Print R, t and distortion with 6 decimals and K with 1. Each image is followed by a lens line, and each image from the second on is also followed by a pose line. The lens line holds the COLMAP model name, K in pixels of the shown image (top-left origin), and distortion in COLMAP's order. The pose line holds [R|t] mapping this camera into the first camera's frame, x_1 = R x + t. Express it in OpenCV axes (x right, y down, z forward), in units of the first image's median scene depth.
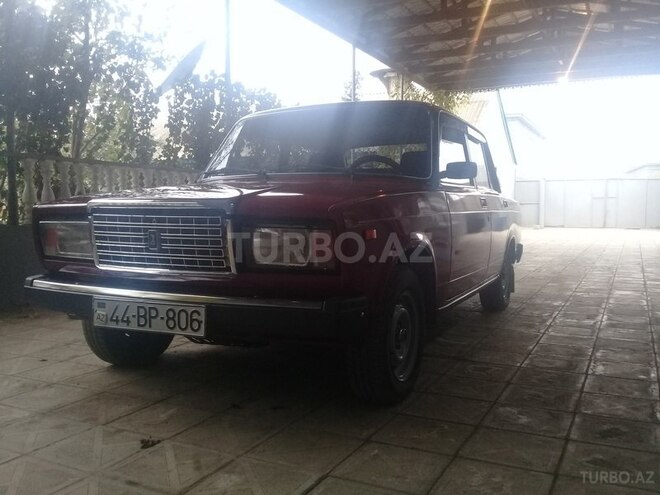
lens RADIAL K [[598.5, 0, 330.0], [0, 598.5, 247.5], [0, 0, 1]] dist [0.107454, -0.235304]
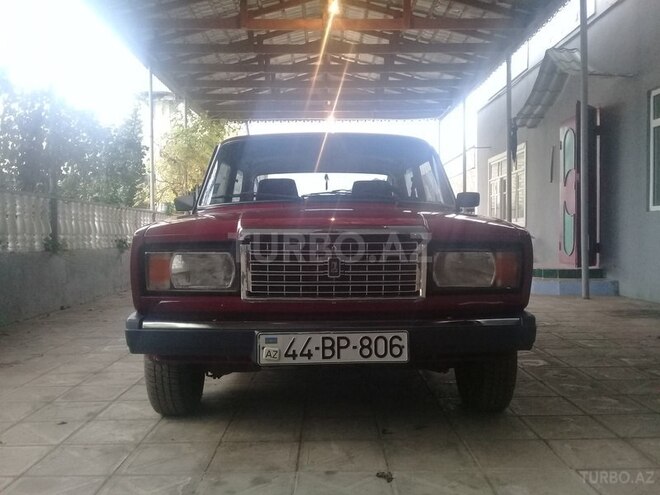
lens RADIAL K [[598.5, 0, 330.0], [0, 598.5, 247.5], [0, 0, 1]] dist [0.107454, -0.235304]
pose [[0.896586, -0.019013, 0.442461, -0.726565], [0.038401, 0.998653, -0.034901, -0.010902], [-0.441202, 0.048282, 0.896108, 0.141028]]
